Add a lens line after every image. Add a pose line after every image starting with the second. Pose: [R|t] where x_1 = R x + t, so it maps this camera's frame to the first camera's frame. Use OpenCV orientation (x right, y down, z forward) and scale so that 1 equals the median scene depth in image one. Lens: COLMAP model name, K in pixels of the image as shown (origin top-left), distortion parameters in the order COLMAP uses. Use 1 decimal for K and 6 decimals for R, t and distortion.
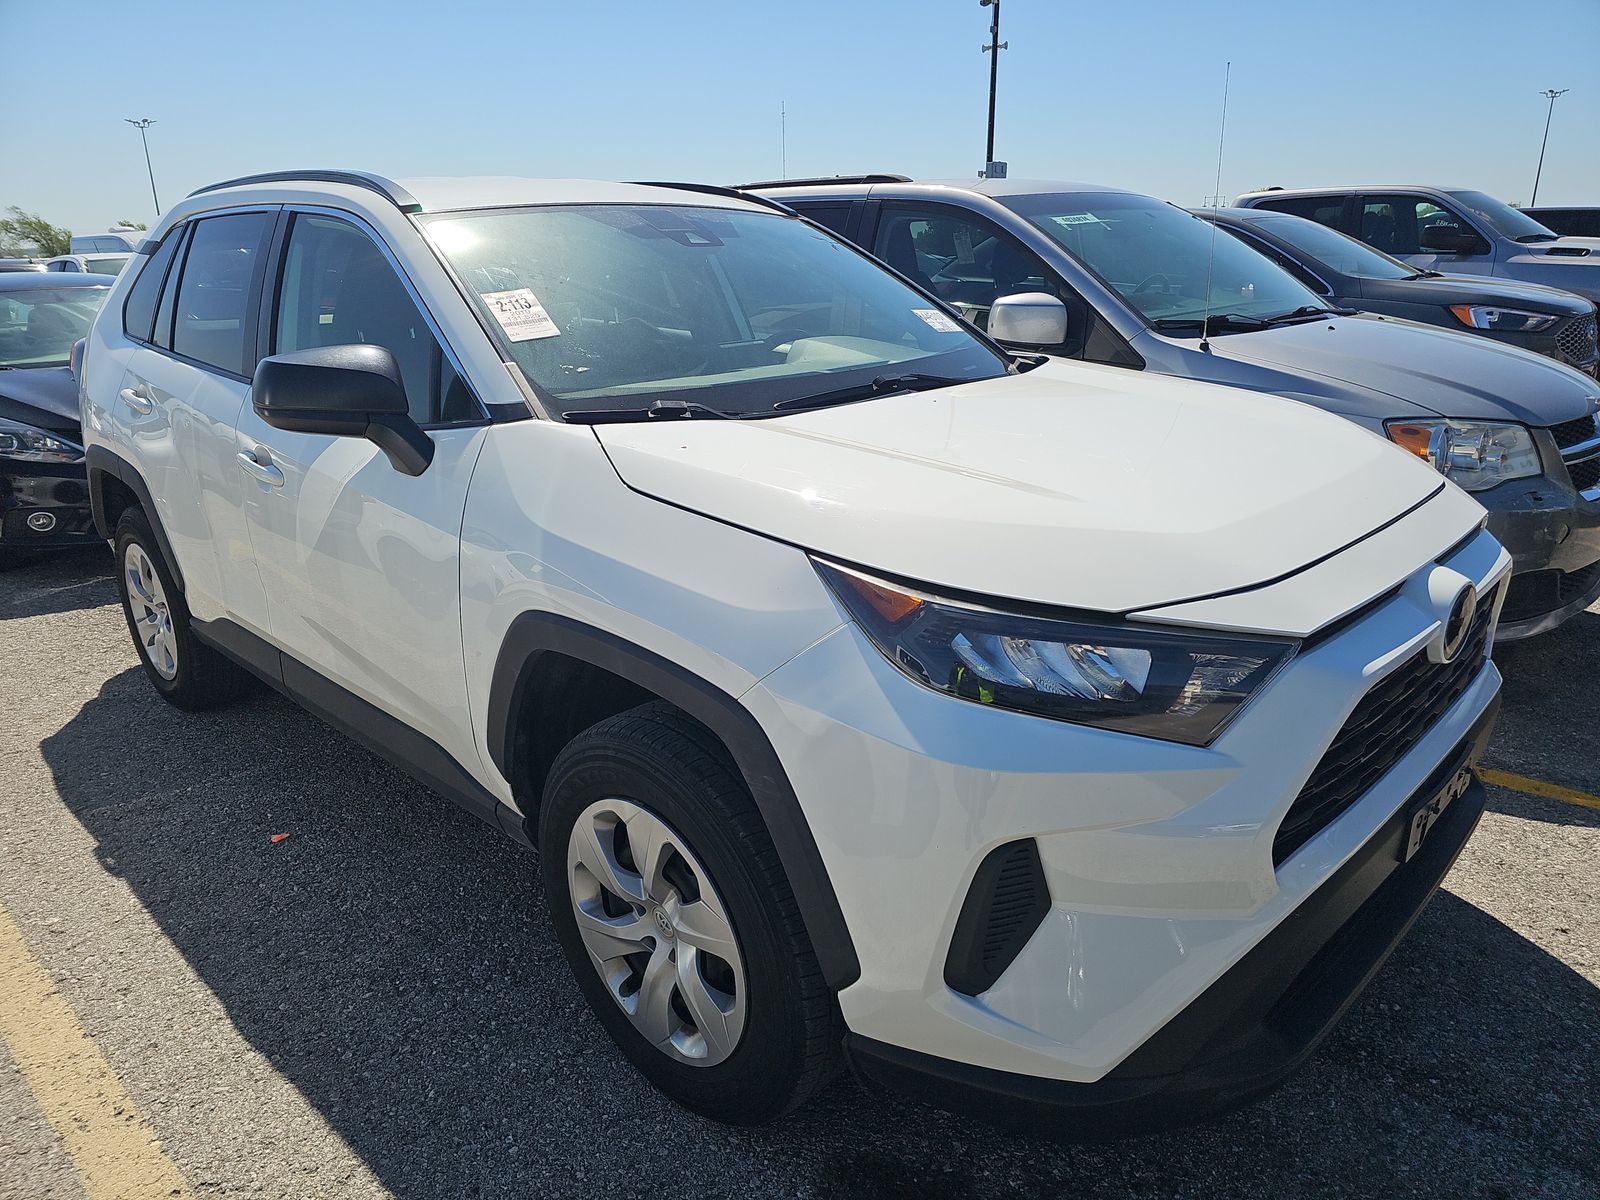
lens RADIAL K [[1068.3, 0, 800.0], [0, 1068.3, 600.0], [0, 0, 1]] dist [0.047590, -0.046944]
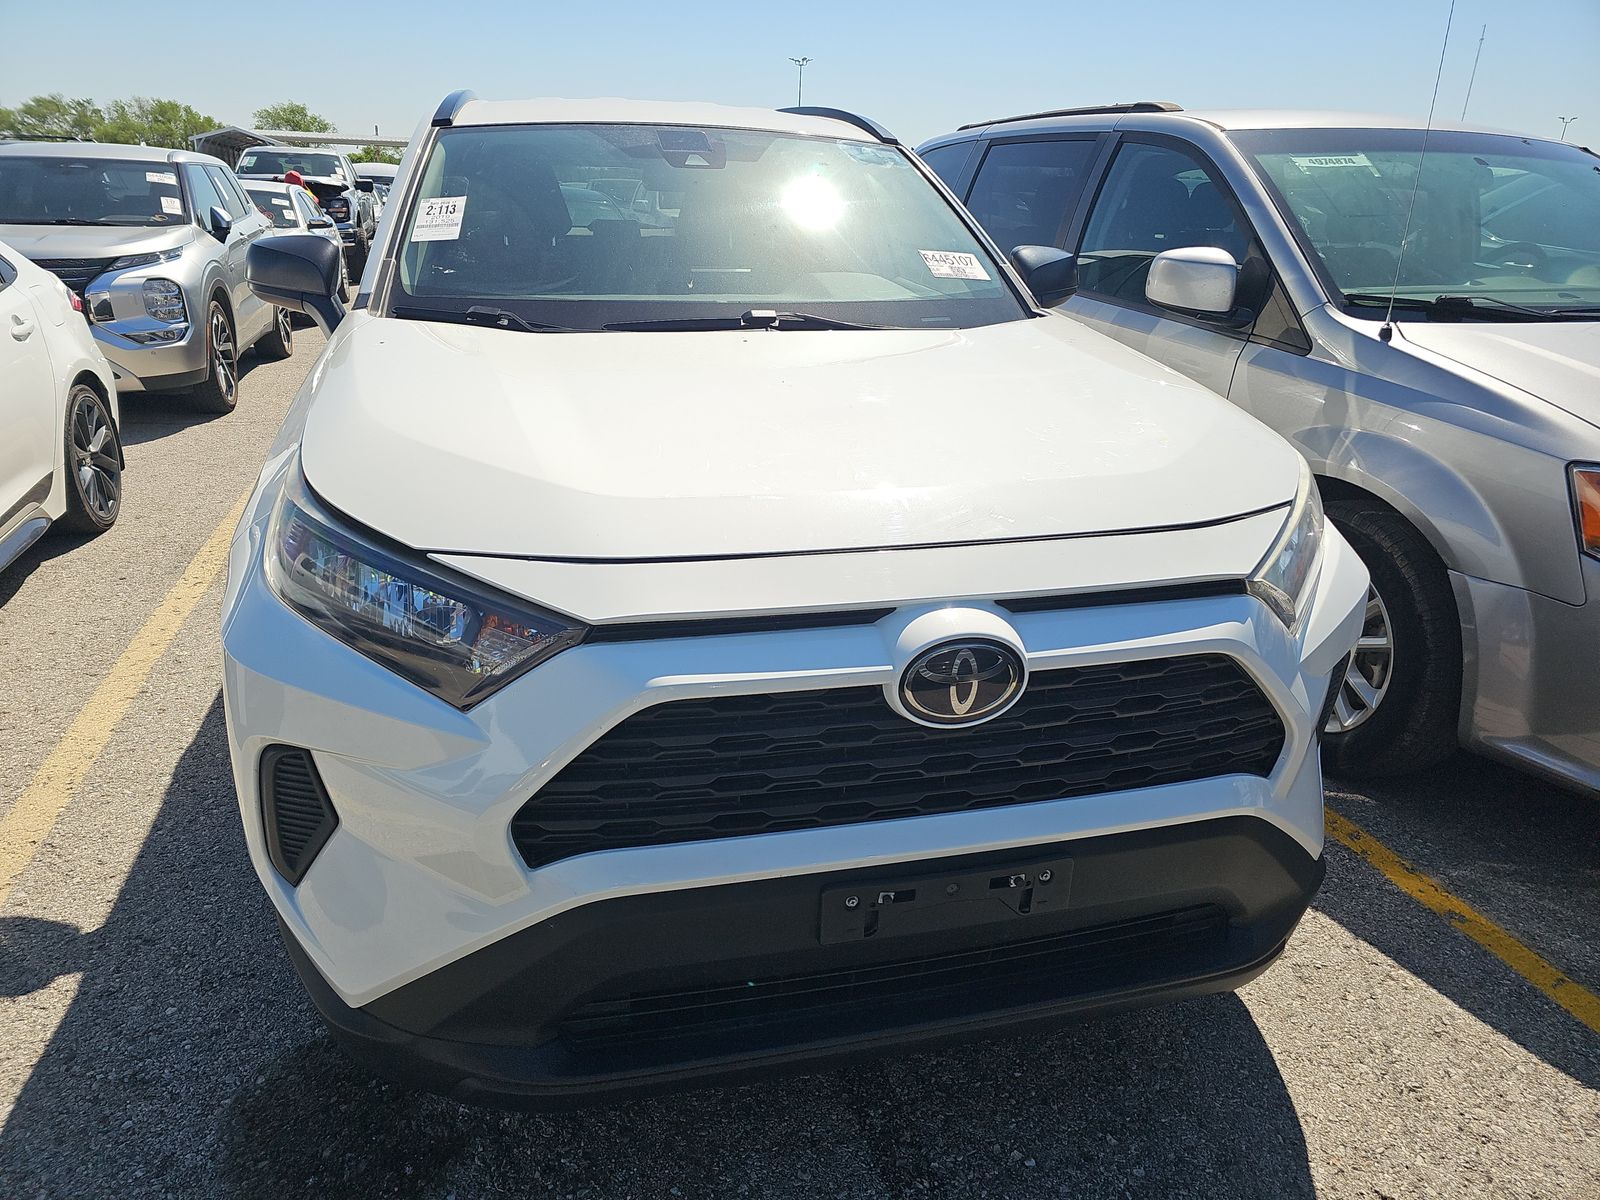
lens RADIAL K [[1068.3, 0, 800.0], [0, 1068.3, 600.0], [0, 0, 1]] dist [0.047590, -0.046944]
pose [[0.852397, 0.226078, -0.471496, 0.431695], [-0.203146, 0.974050, 0.099789, -0.044749], [0.481821, 0.010723, 0.876204, 0.136467]]
